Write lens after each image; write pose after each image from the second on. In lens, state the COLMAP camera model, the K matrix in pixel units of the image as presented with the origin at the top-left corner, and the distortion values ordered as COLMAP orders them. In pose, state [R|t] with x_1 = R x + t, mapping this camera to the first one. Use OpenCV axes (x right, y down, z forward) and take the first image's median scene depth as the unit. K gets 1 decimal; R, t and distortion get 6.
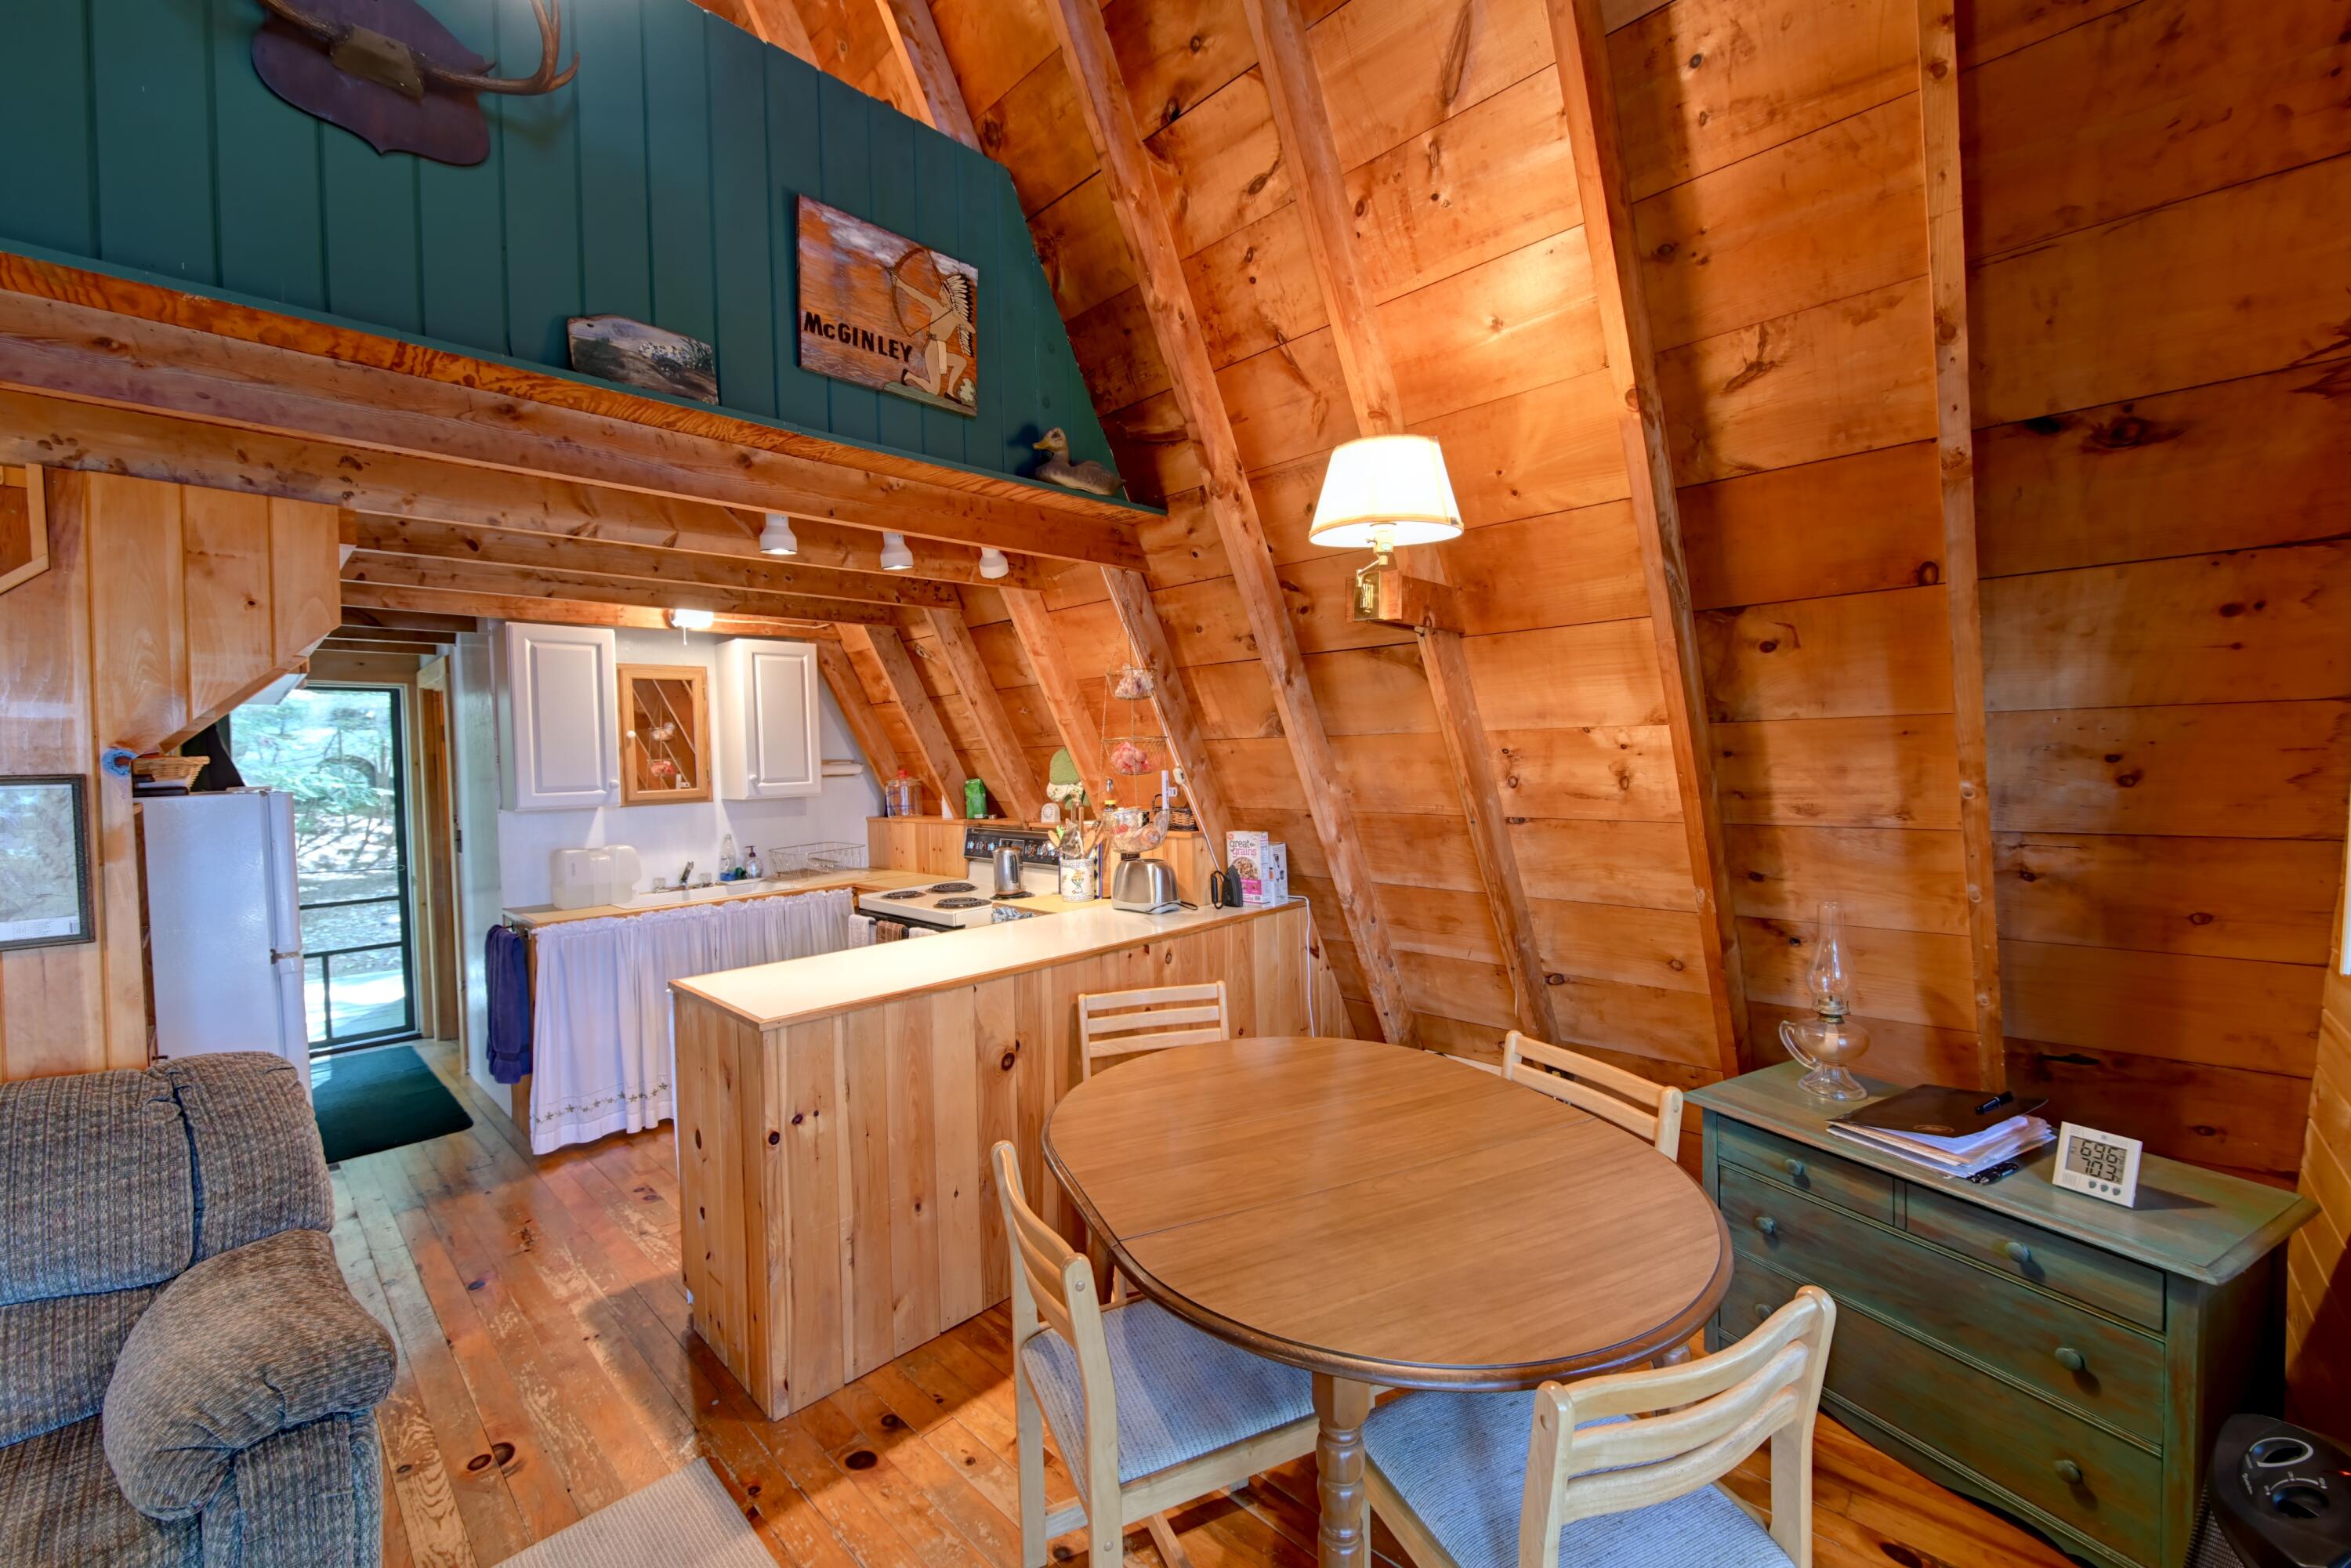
lens RADIAL K [[933.9, 0, 1180.2], [0, 933.9, 781.3], [0, 0, 1]] dist [0.000241, -0.000110]
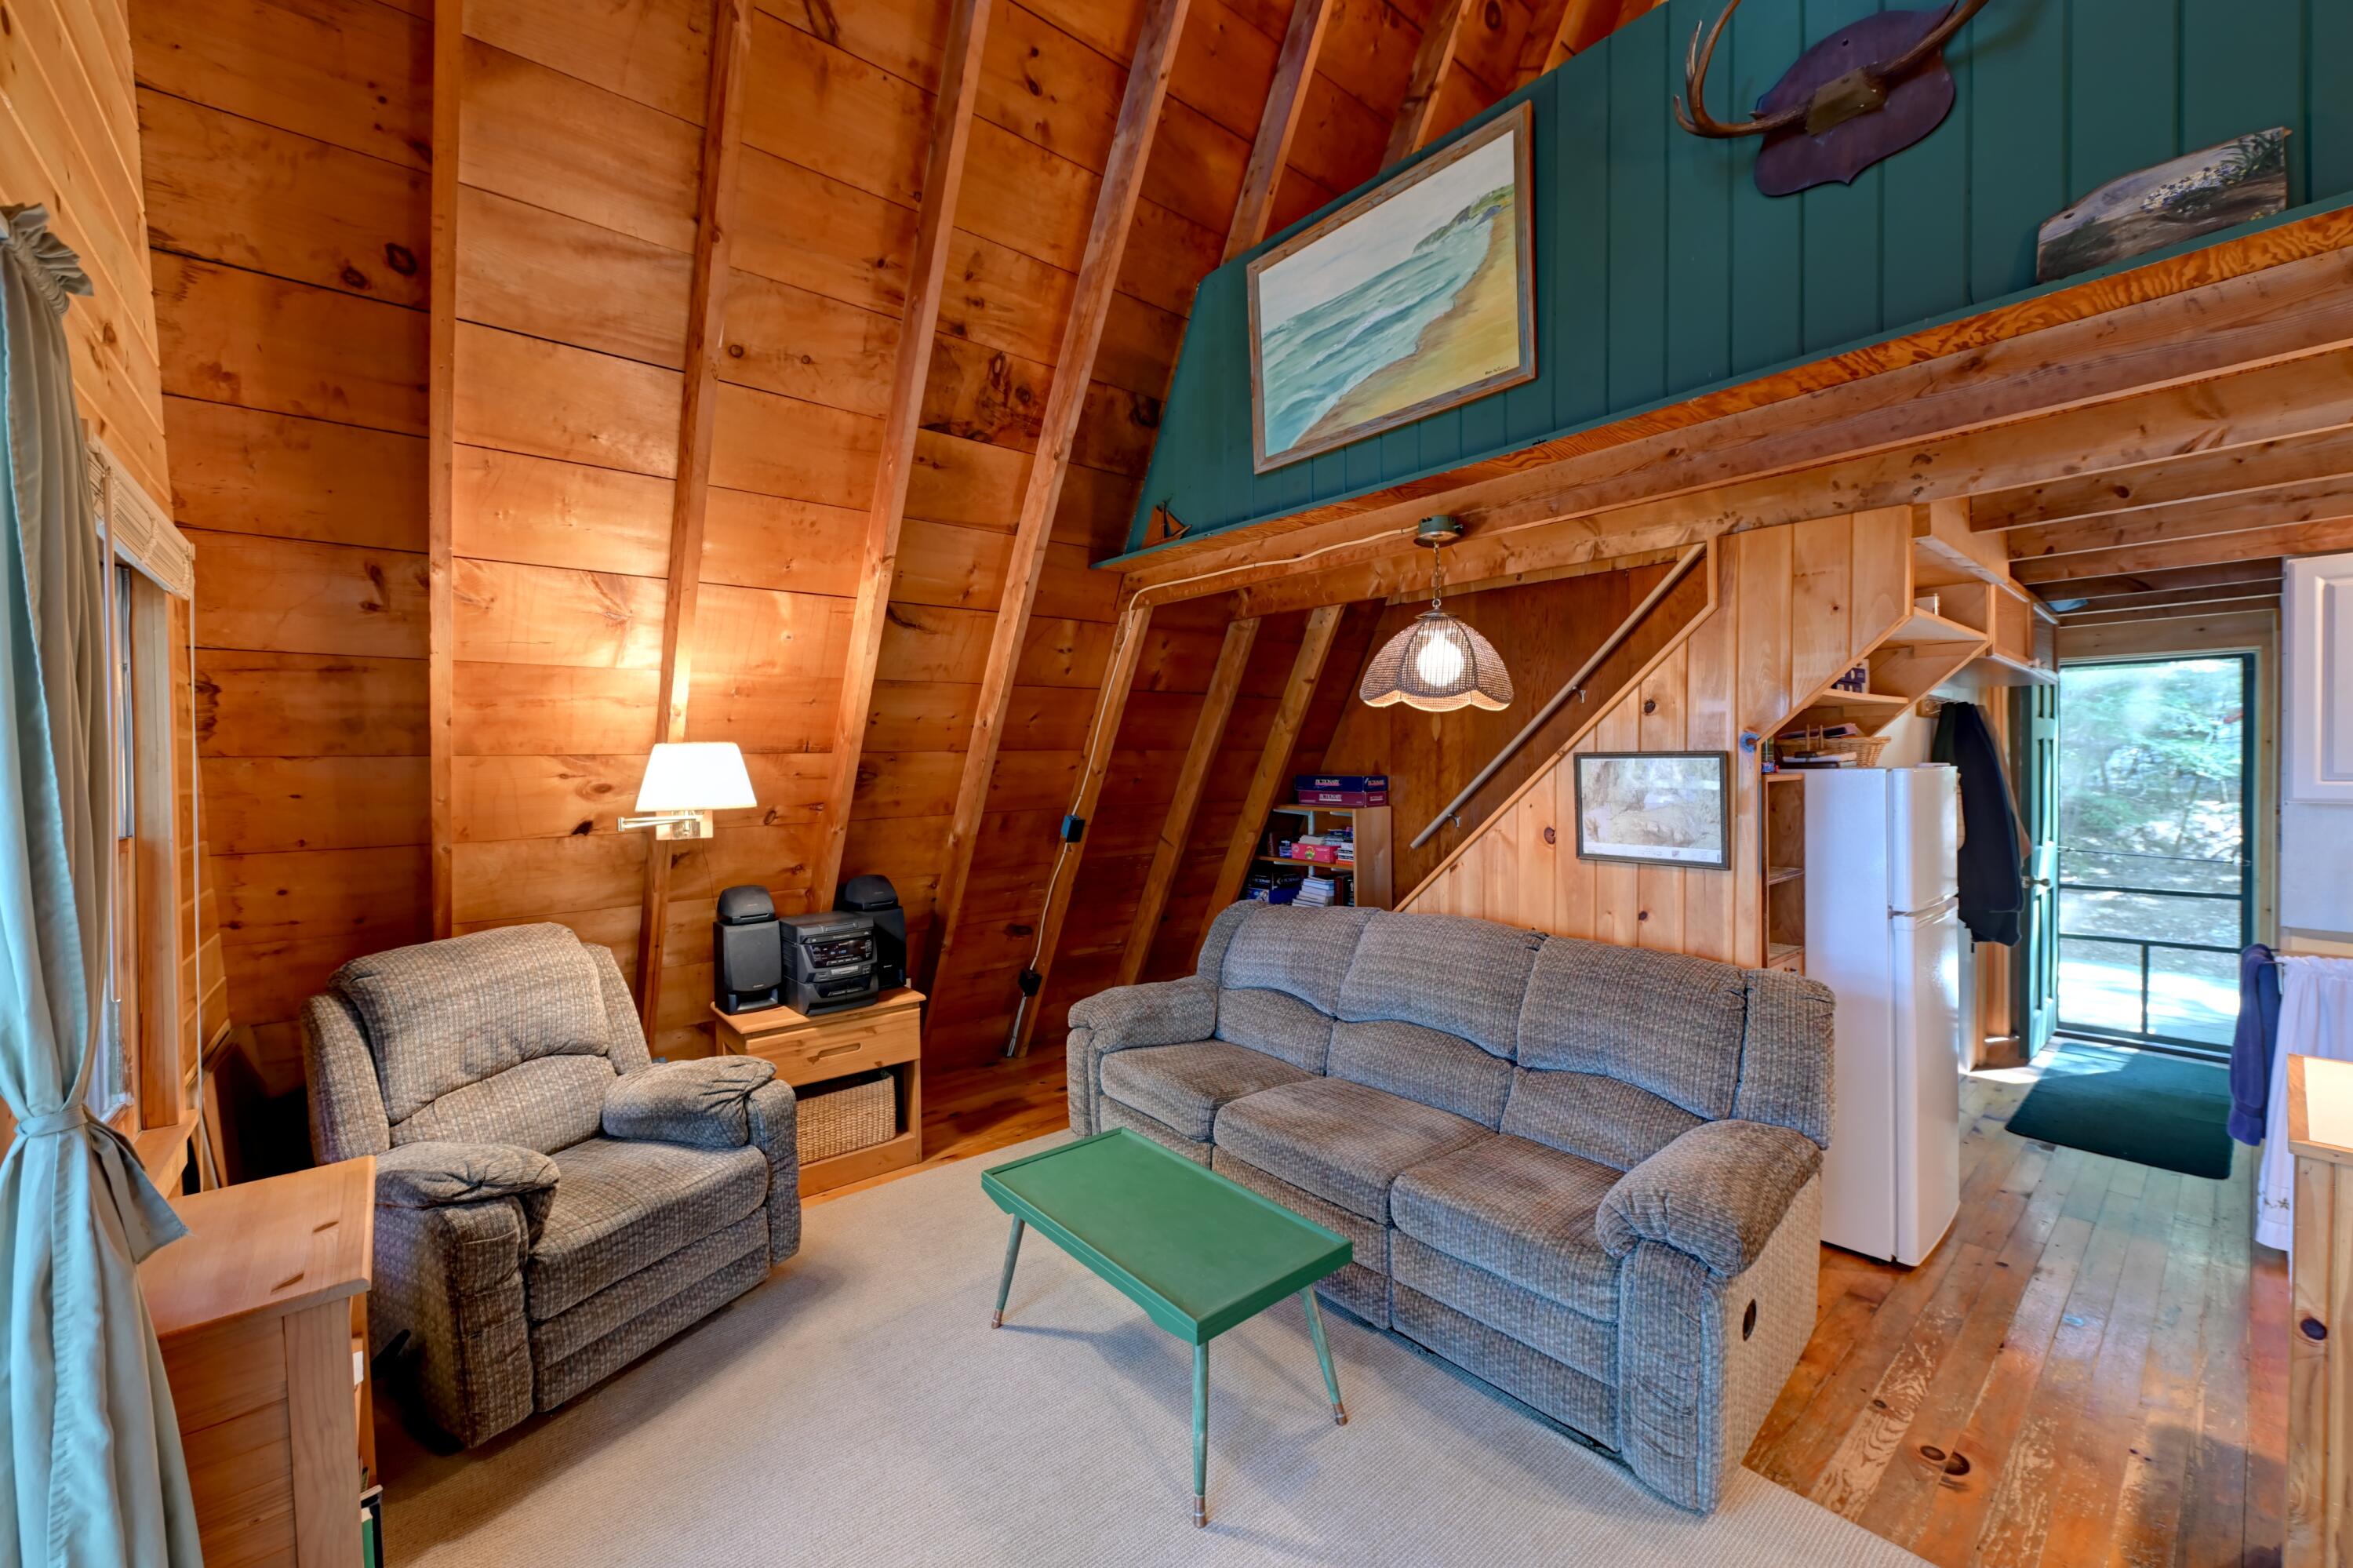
lens RADIAL K [[934.8, 0, 1180.2], [0, 934.8, 779.6], [0, 0, 1]] dist [0.000241, -0.000110]
pose [[-0.108940, 0.040486, -0.993224, 0.286551], [-0.016333, 0.998962, 0.042511, -0.009777], [0.993914, 0.020853, -0.108165, 0.301412]]
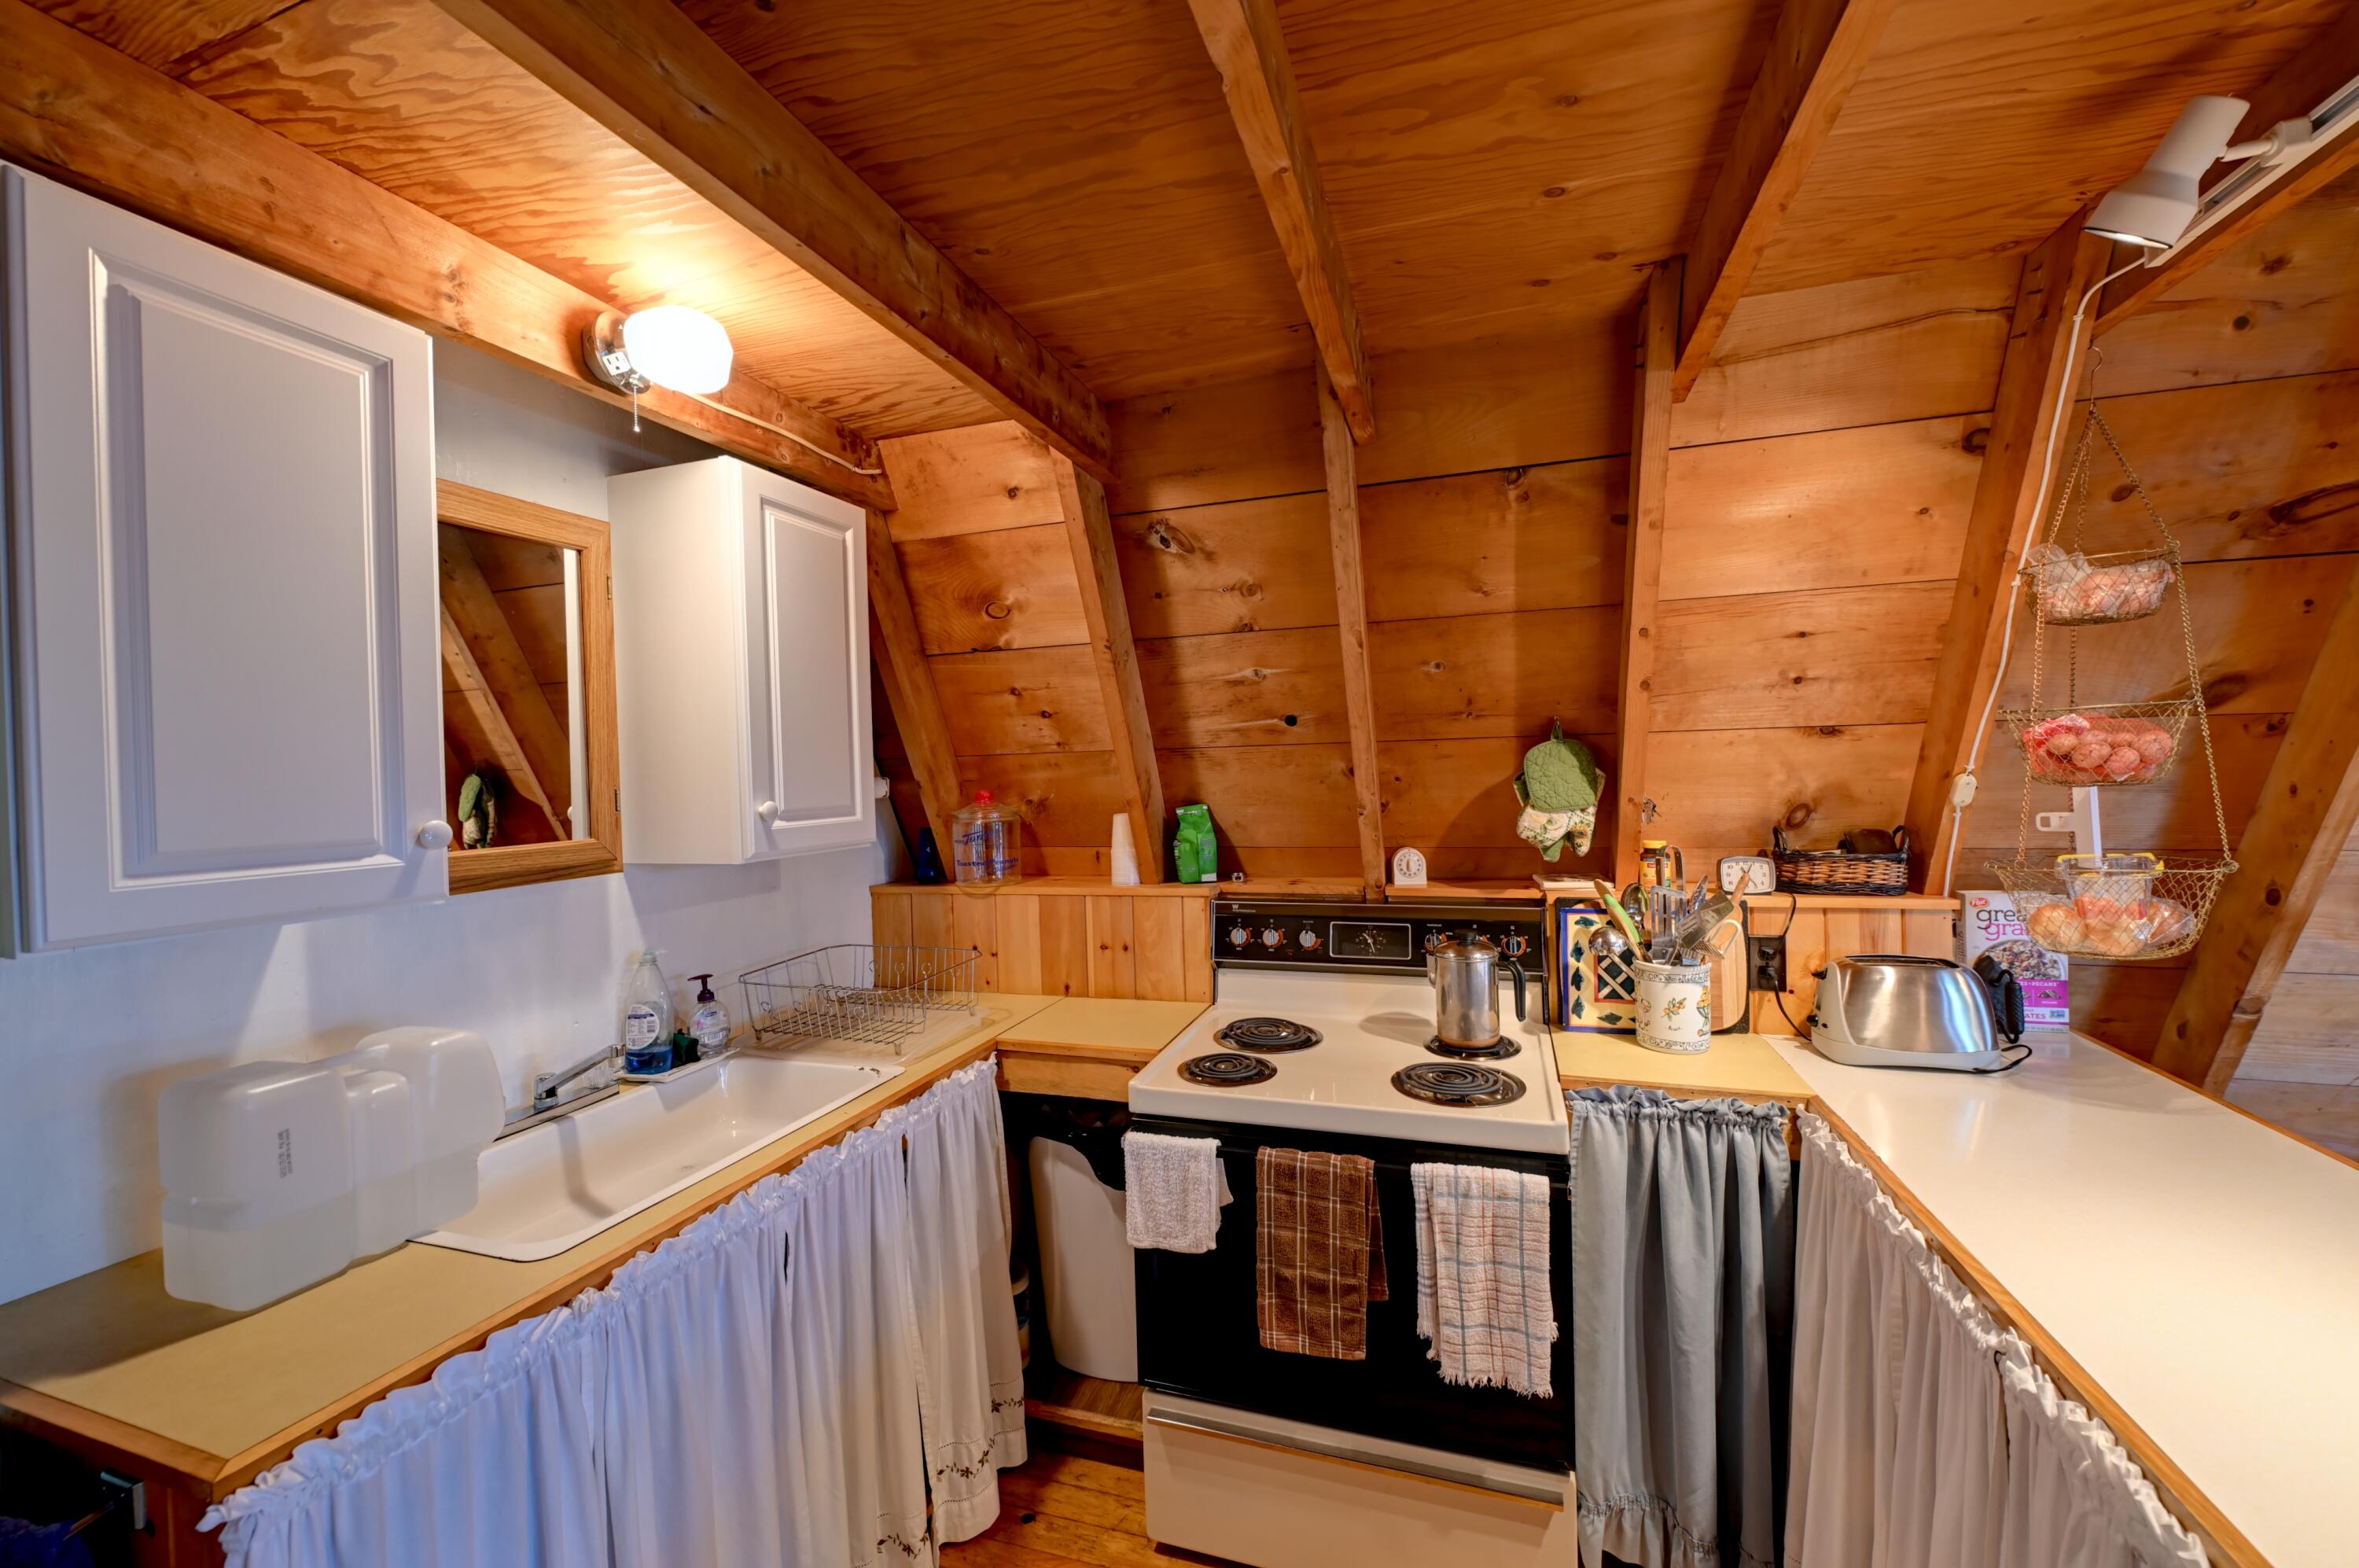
lens RADIAL K [[926.2, 0, 1178.3], [0, 926.2, 787.4], [0, 0, 1]] dist [-0.001108, -0.000298]
pose [[0.907095, -0.005920, 0.420884, -0.971370], [0.017284, 0.999582, -0.023190, -0.002055], [-0.420570, 0.028310, 0.906818, 1.184834]]
